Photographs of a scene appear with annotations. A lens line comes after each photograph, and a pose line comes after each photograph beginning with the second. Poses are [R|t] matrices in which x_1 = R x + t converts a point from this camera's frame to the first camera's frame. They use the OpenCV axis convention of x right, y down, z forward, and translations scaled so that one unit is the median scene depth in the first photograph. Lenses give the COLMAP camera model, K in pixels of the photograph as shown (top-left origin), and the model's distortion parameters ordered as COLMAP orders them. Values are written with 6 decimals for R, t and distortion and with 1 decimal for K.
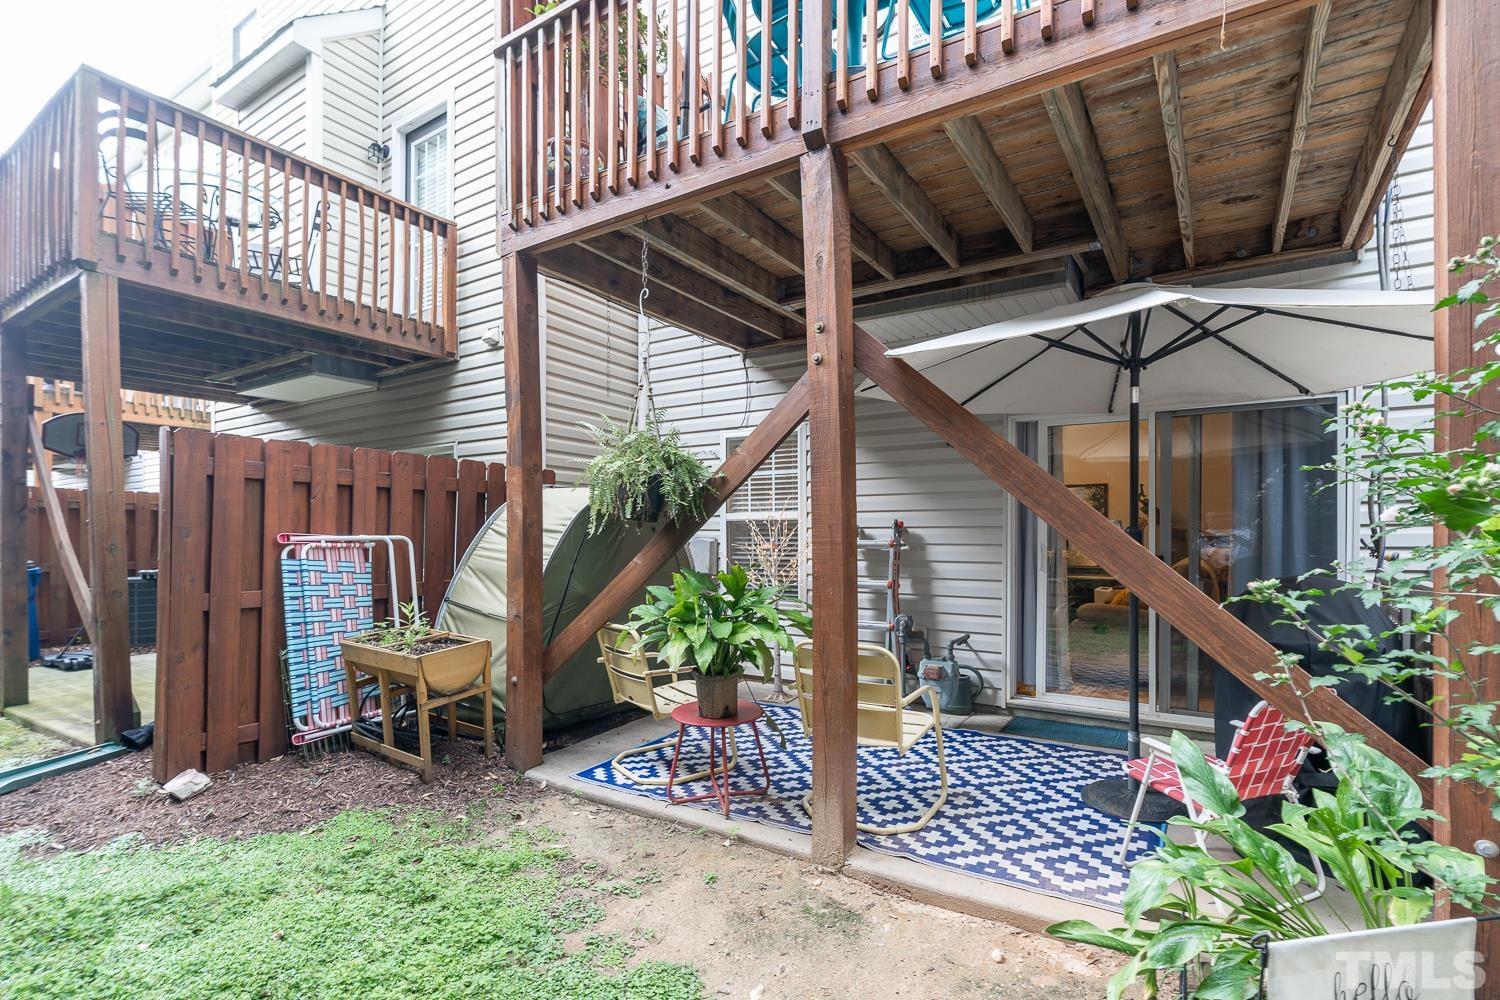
lens RADIAL K [[684.8, 0, 754.9], [0, 684.8, 510.7], [0, 0, 1]] dist [-0.002485, -0.000509]
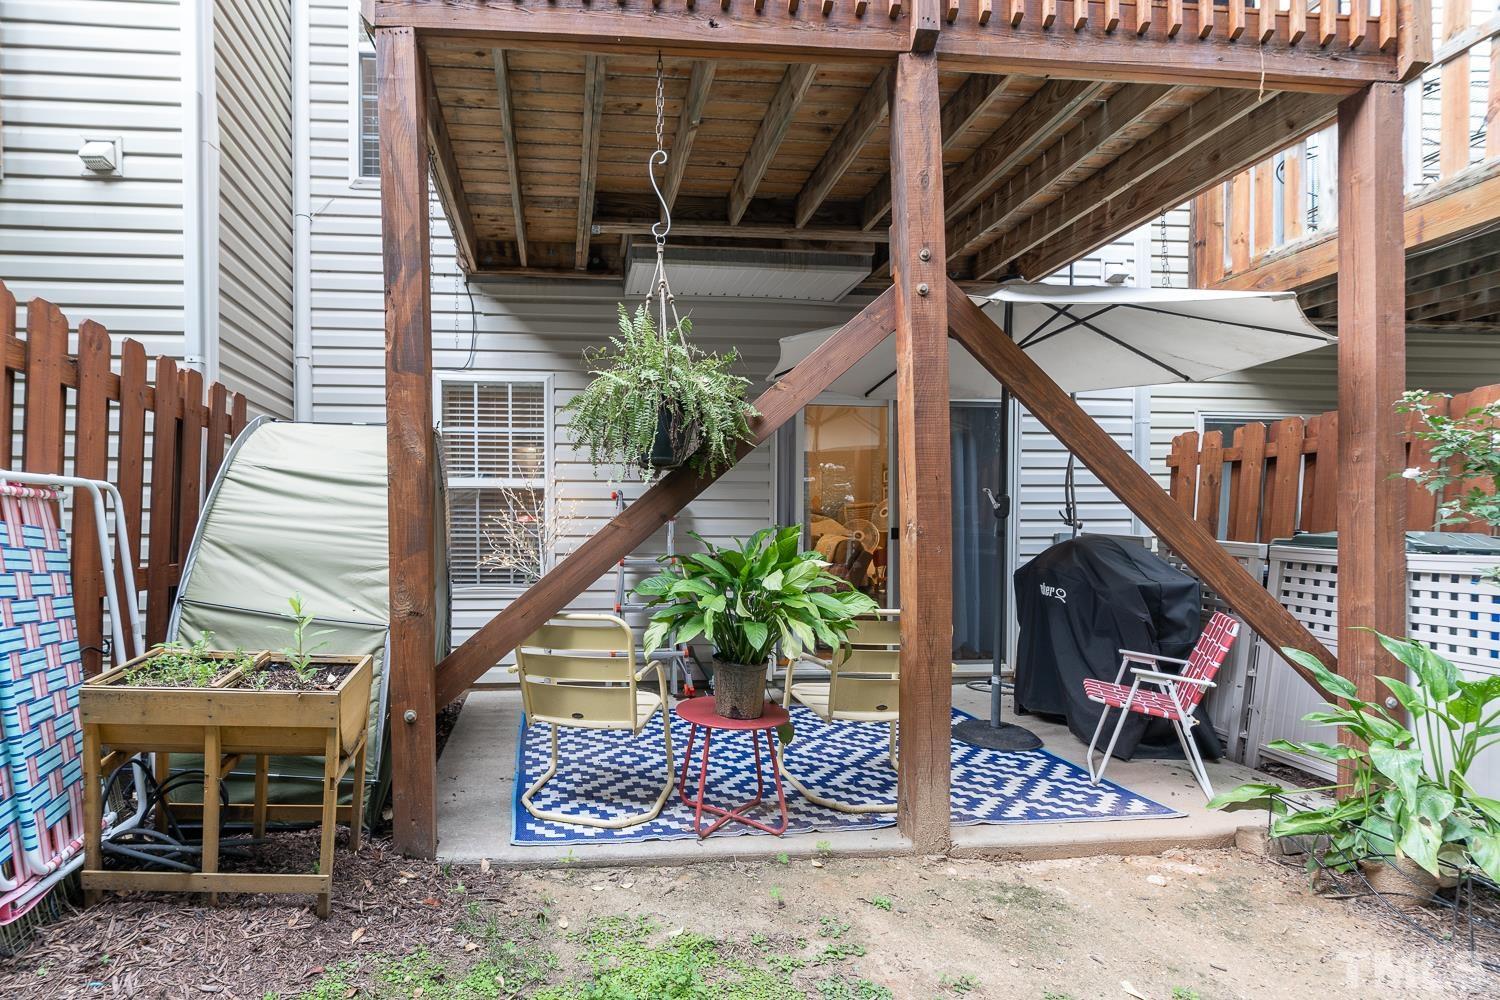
lens RADIAL K [[720.5, 0, 751.2], [0, 720.5, 505.1], [0, 0, 1]] dist [-0.003518, -0.000387]
pose [[0.801991, 0.016460, 0.597109, -0.528690], [-0.023713, 0.999710, 0.004292, 0.048362], [-0.596865, -0.017601, 0.802149, 0.310820]]
